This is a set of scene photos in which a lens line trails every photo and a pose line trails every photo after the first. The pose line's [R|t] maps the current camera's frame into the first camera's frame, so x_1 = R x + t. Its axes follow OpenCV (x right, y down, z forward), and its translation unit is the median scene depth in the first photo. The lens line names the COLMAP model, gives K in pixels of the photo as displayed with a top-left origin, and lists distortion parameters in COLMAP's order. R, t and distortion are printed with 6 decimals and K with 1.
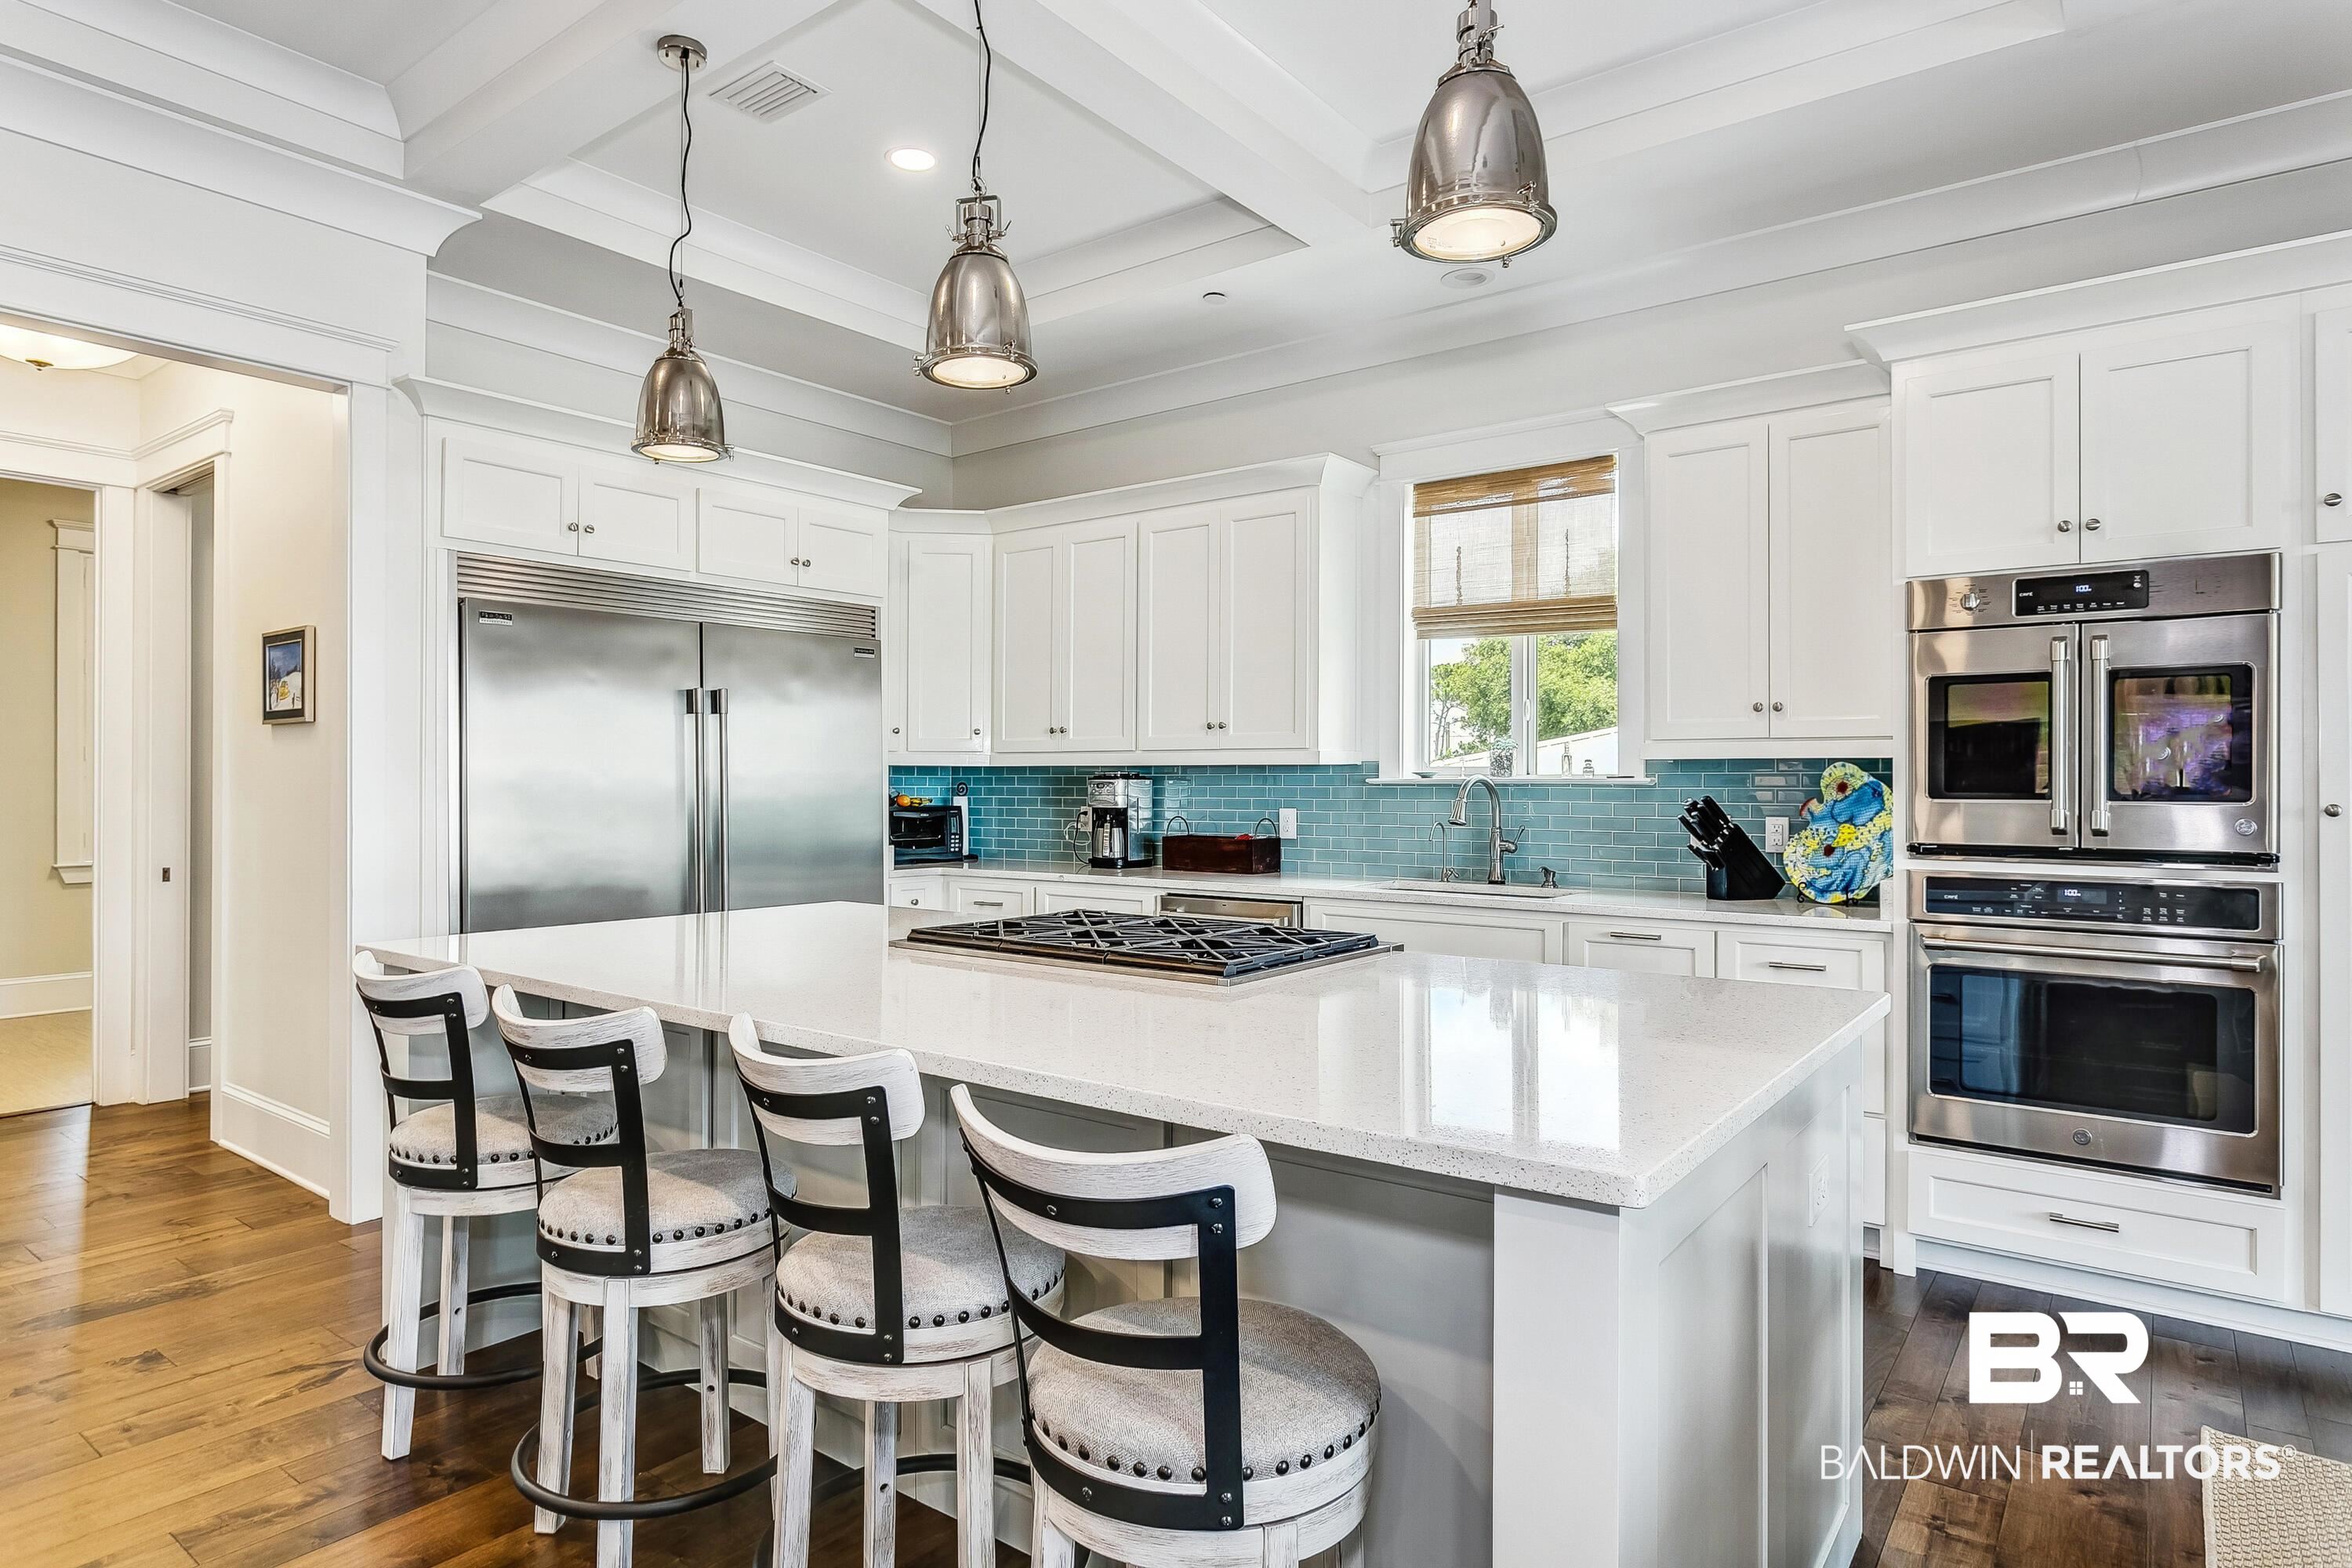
lens RADIAL K [[1339.1, 0, 1169.5], [0, 1339.1, 757.1], [0, 0, 1]] dist [-0.017878, 0.016632]
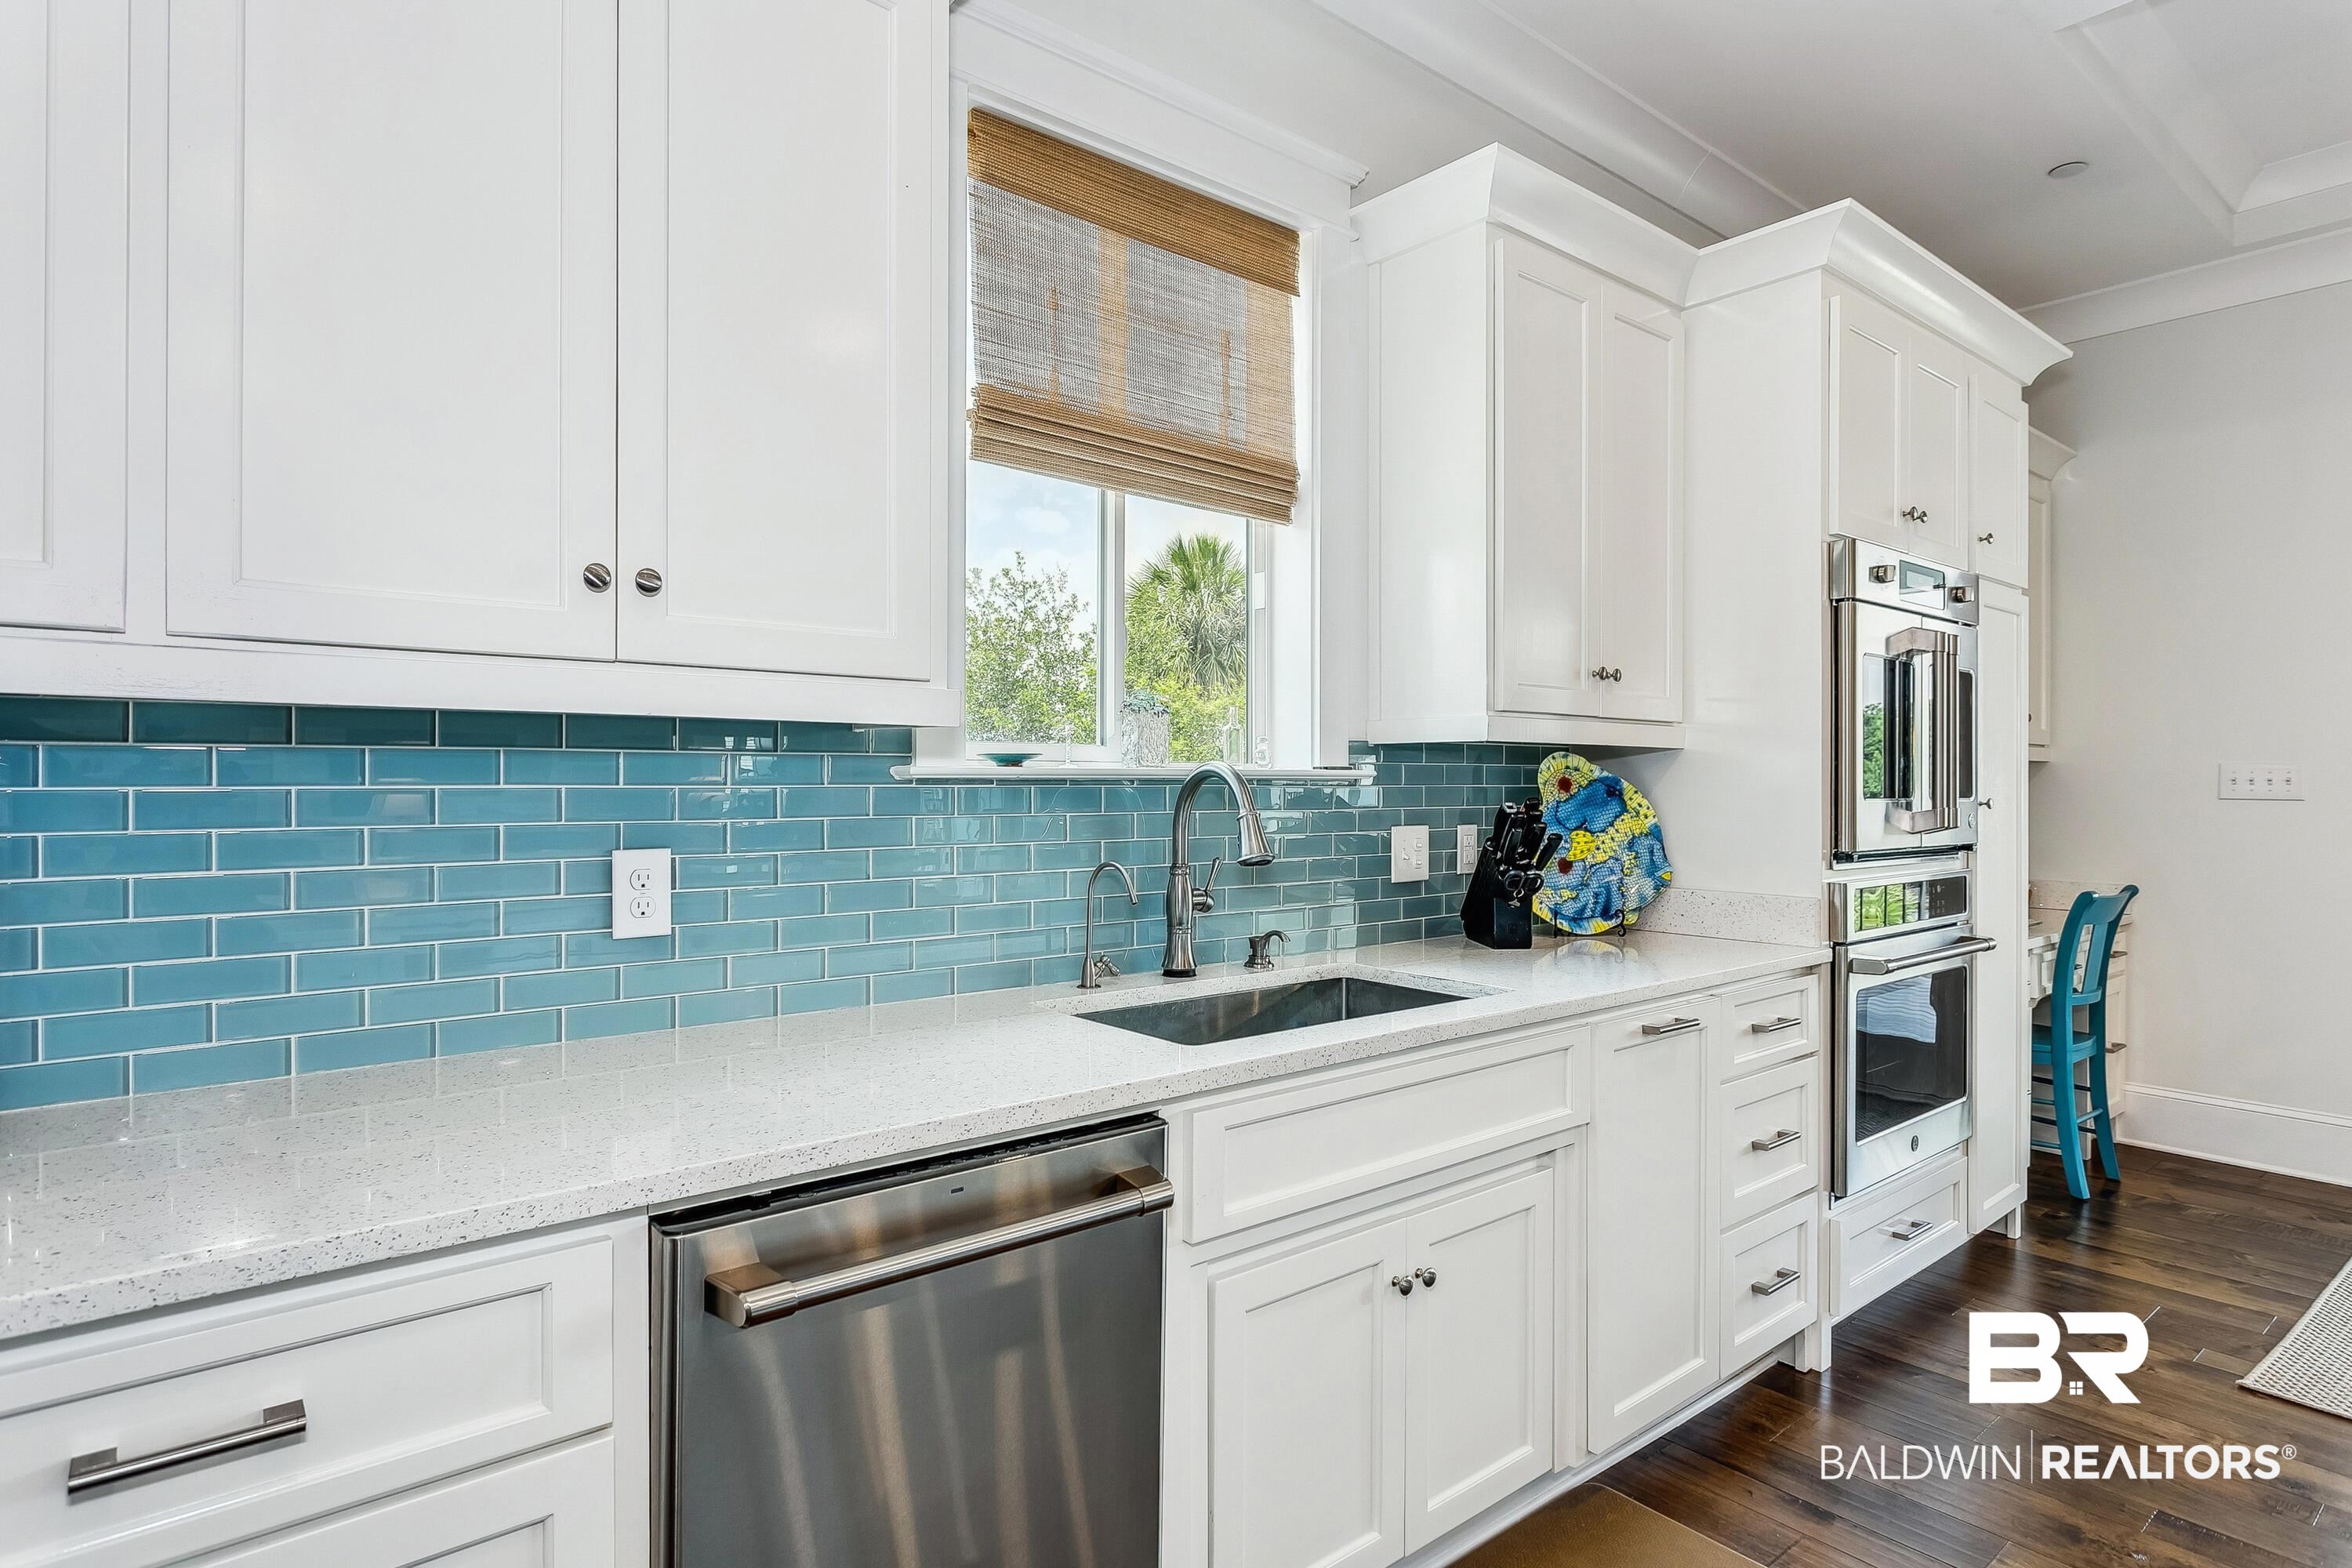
lens RADIAL K [[1258.5, 0, 1184.8], [0, 1258.5, 763.2], [0, 0, 1]] dist [-0.025499, 0.035209]
pose [[0.215227, 0.010568, 0.976507, -0.264071], [-0.022132, 0.999737, -0.005941, 0.019714], [-0.976313, -0.020333, 0.215404, 1.061462]]
